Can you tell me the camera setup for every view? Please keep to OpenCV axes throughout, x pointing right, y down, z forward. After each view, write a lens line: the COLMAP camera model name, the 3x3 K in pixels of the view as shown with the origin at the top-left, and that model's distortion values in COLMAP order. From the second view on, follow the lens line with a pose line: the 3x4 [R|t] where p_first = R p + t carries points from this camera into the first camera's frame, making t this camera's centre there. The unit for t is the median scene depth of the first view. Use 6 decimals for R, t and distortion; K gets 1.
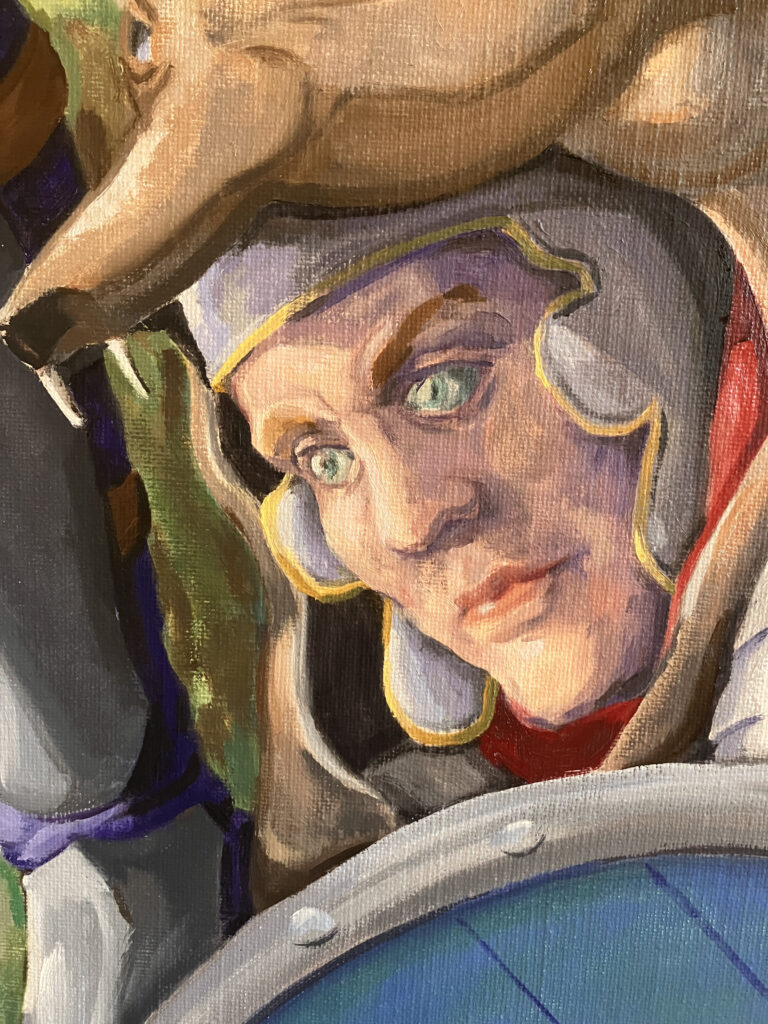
lens RADIAL K [[843.4, 0, 384.0], [0, 843.4, 512.0], [0, 0, 1]] dist [0.040001, -0.100648]
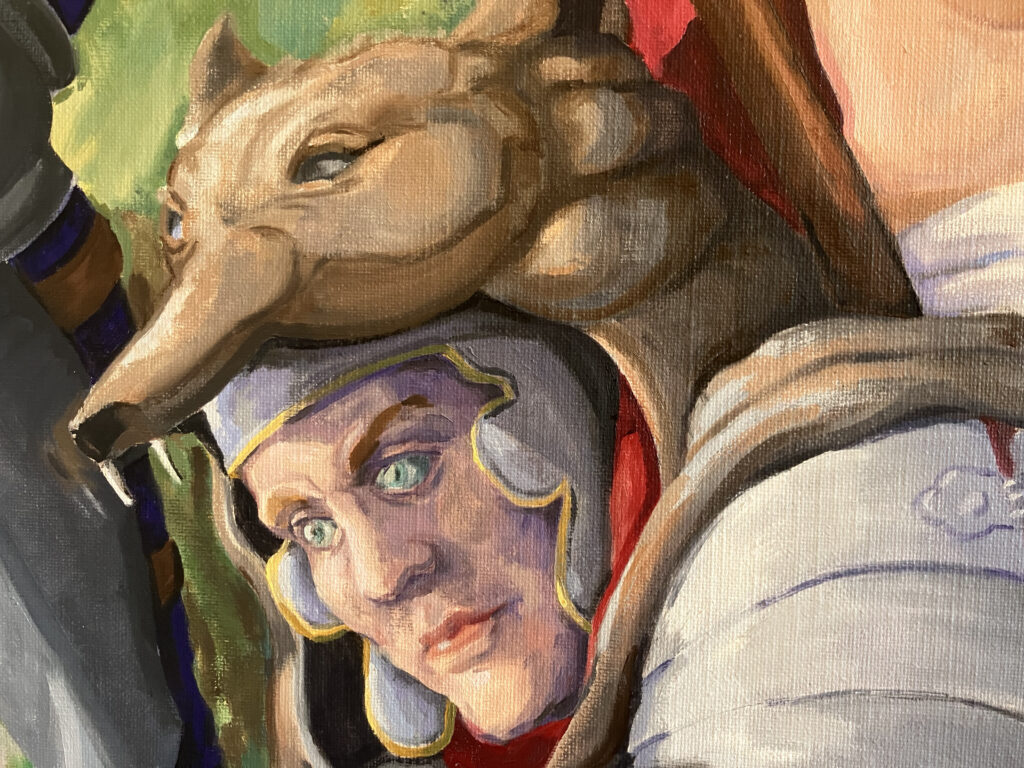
lens RADIAL K [[843.4, 0, 512.0], [0, 843.4, 384.0], [0, 0, 1]] dist [0.040001, -0.100648]
pose [[0.975622, -0.004855, 0.219406, -0.053494], [0.062315, 0.964734, -0.255745, 0.066918], [-0.210427, 0.263183, 0.941518, -0.303188]]
